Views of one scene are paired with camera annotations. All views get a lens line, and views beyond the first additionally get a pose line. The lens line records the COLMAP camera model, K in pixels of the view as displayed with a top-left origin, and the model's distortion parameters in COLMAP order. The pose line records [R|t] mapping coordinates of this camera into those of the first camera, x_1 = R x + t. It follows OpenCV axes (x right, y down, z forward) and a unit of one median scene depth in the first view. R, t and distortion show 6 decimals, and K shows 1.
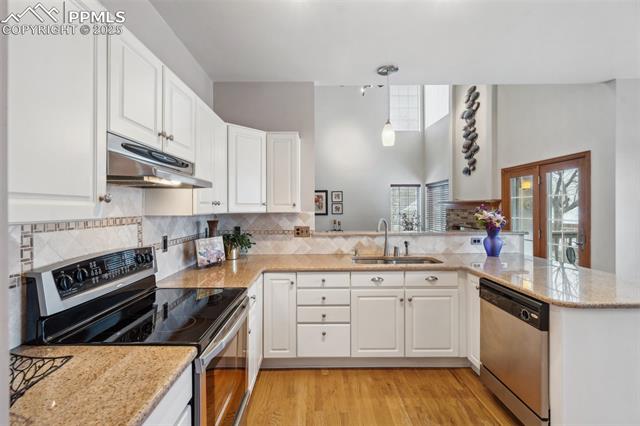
lens RADIAL K [[291.7, 0, 316.0], [0, 291.7, 207.7], [0, 0, 1]] dist [-0.007931, 0.002394]
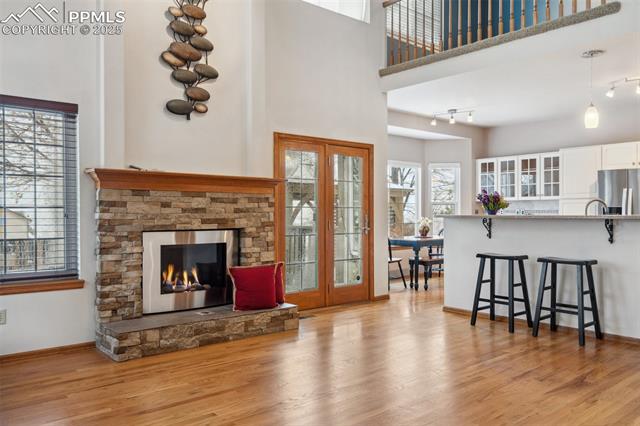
lens RADIAL K [[505.2, 0, 313.8], [0, 505.2, 213.4], [0, 0, 1]] dist [0.003076, 0.004991]
pose [[-0.640690, 0.005282, 0.767781, -0.476717], [0.002328, 0.999985, -0.004937, 0.091881], [-0.767796, -0.001376, -0.640693, 2.845681]]
